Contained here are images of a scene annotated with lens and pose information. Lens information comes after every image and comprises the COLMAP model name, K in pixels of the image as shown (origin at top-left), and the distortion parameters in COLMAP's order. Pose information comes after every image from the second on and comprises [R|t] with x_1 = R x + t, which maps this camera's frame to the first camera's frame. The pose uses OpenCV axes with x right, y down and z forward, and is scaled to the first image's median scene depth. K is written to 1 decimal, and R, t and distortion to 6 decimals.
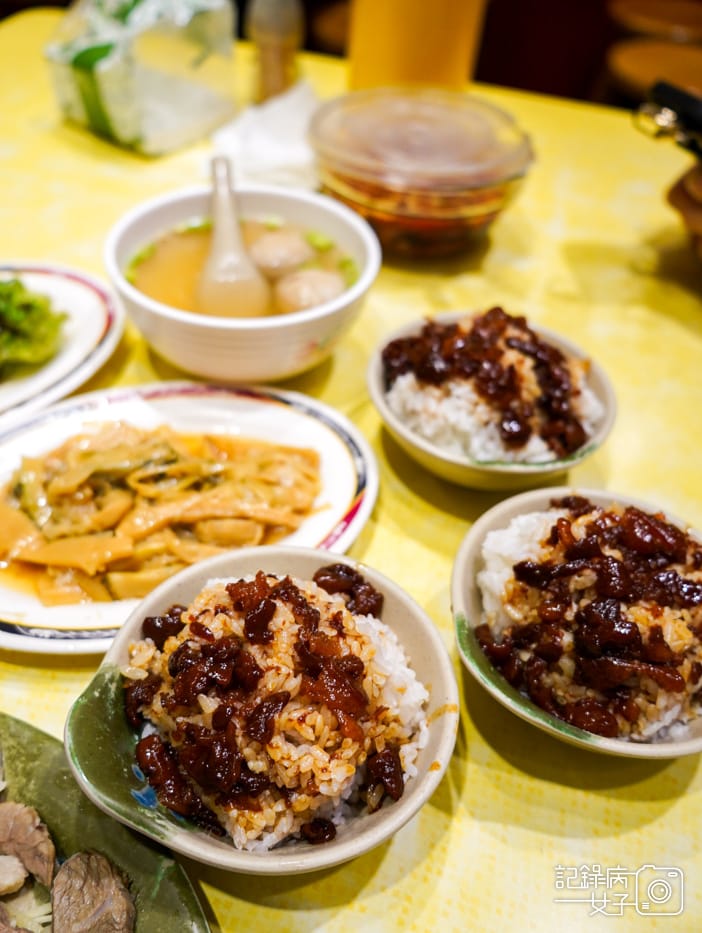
lens RADIAL K [[963.3, 0, 351.0], [0, 963.3, 466.5], [0, 0, 1]] dist [0.000853, 0.018656]
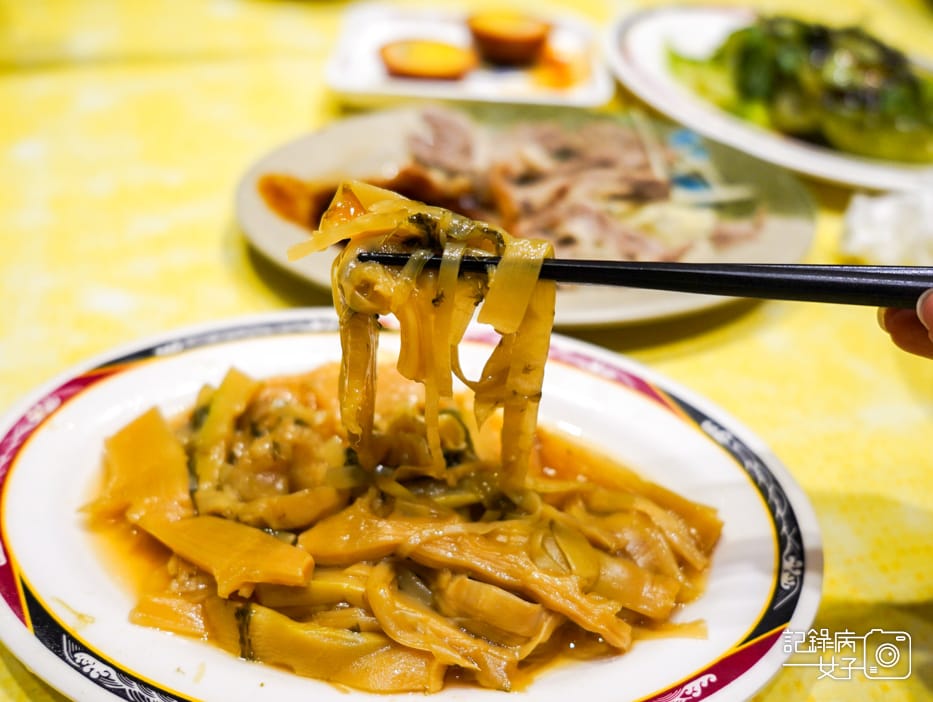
lens RADIAL K [[963.3, 0, 466.5], [0, 963.3, 351.0], [0, 0, 1]] dist [0.000853, 0.018656]
pose [[0.866527, 0.243207, -0.435868, 0.069342], [-0.312954, 0.945019, -0.094863, -0.014478], [0.388833, 0.218608, 0.894997, 0.578432]]
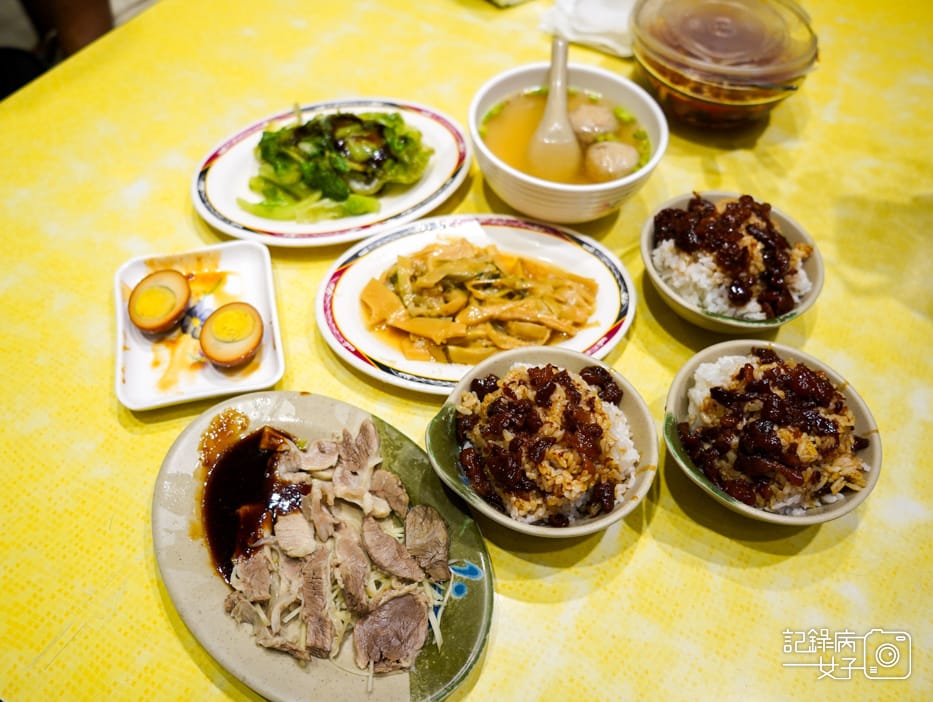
lens RADIAL K [[963.3, 0, 466.5], [0, 963.3, 351.0], [0, 0, 1]] dist [0.000853, 0.018656]
pose [[0.974353, 0.175803, -0.140465, -0.005723], [-0.158624, 0.979342, 0.125412, -0.086861], [0.159611, -0.099914, 0.982111, -0.568250]]
